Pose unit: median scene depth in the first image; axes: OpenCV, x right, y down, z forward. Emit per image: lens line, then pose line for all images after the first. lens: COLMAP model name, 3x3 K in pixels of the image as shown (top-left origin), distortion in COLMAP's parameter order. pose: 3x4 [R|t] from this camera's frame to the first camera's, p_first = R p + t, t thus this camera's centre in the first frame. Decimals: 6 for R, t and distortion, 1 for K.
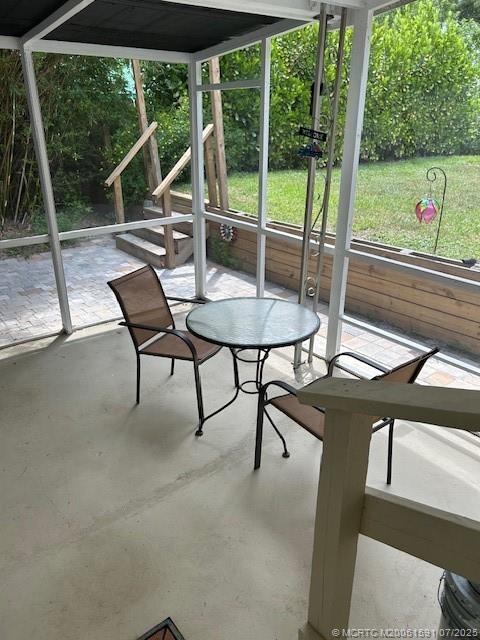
lens RADIAL K [[479.7, 0, 240.1], [0, 479.7, 318.5], [0, 0, 1]] dist [0.011954, -0.025946]
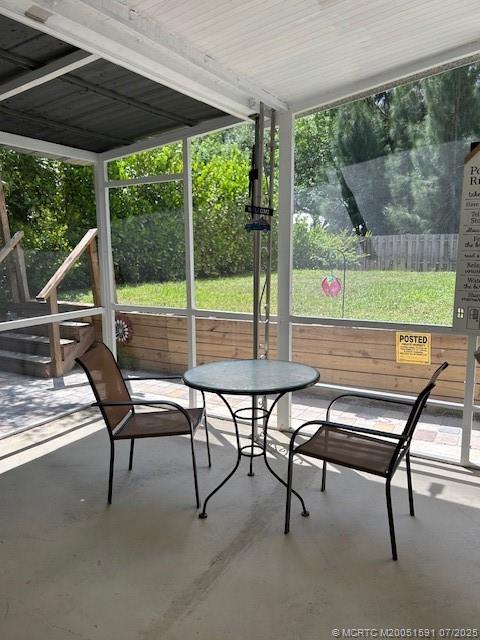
lens RADIAL K [[479.7, 0, 243.2], [0, 479.7, 320.0], [0, 0, 1]] dist [0.011954, -0.025946]
pose [[0.925970, -0.065767, 0.371825, -0.231828], [0.158471, 0.961482, -0.224585, 0.075092], [-0.342733, 0.266883, 0.900726, 0.064863]]
